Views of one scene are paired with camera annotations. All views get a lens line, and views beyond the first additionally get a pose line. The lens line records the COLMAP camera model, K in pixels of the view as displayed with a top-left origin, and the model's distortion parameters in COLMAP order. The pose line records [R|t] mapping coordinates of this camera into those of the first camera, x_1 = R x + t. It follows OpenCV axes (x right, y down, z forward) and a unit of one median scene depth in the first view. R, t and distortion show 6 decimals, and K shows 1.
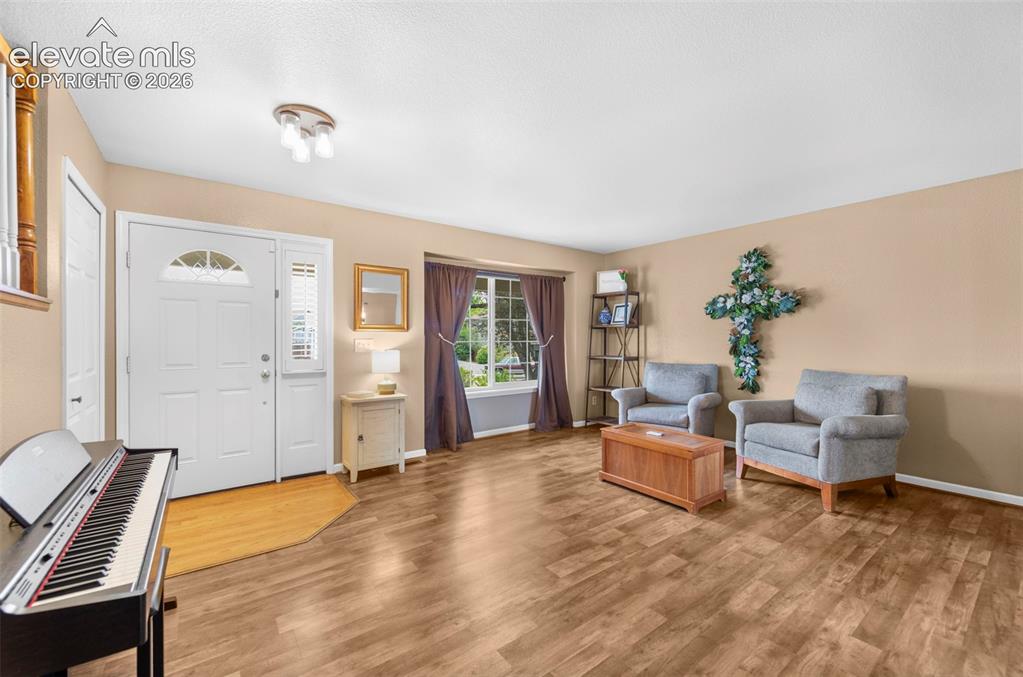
lens RADIAL K [[413.2, 0, 508.9], [0, 413.2, 338.9], [0, 0, 1]] dist [-0.006498, -0.000080]
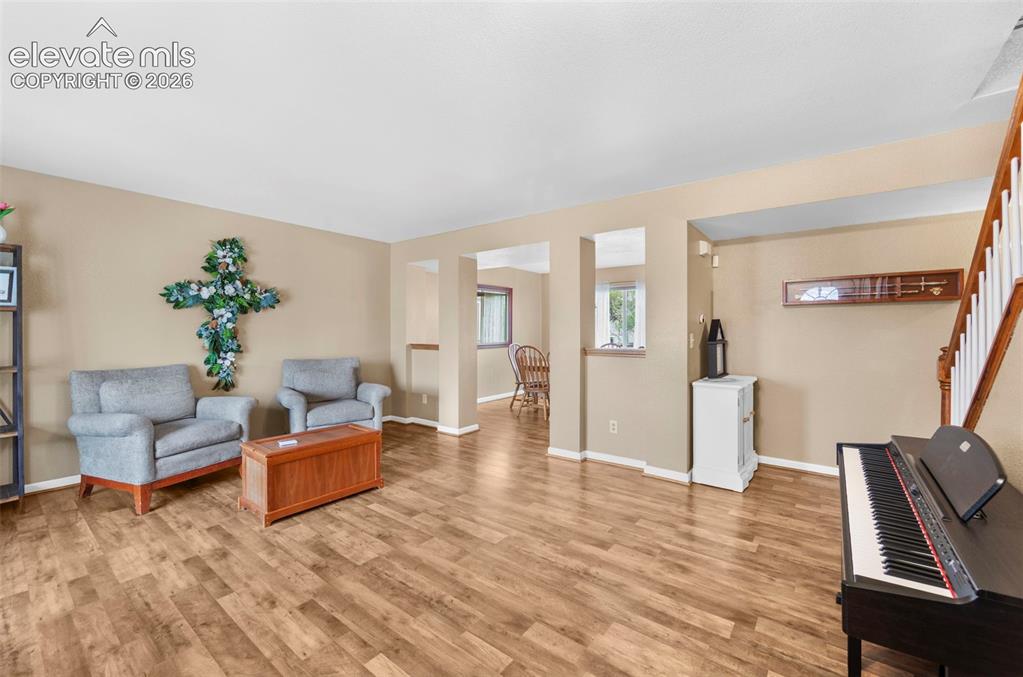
lens RADIAL K [[413.2, 0, 511.3], [0, 413.2, 337.2], [0, 0, 1]] dist [-0.006498, -0.000080]
pose [[-0.270019, -0.011716, 0.962784, -0.500502], [0.000443, 0.999924, 0.012292, -0.002414], [-0.962855, 0.003745, -0.269993, 0.649522]]
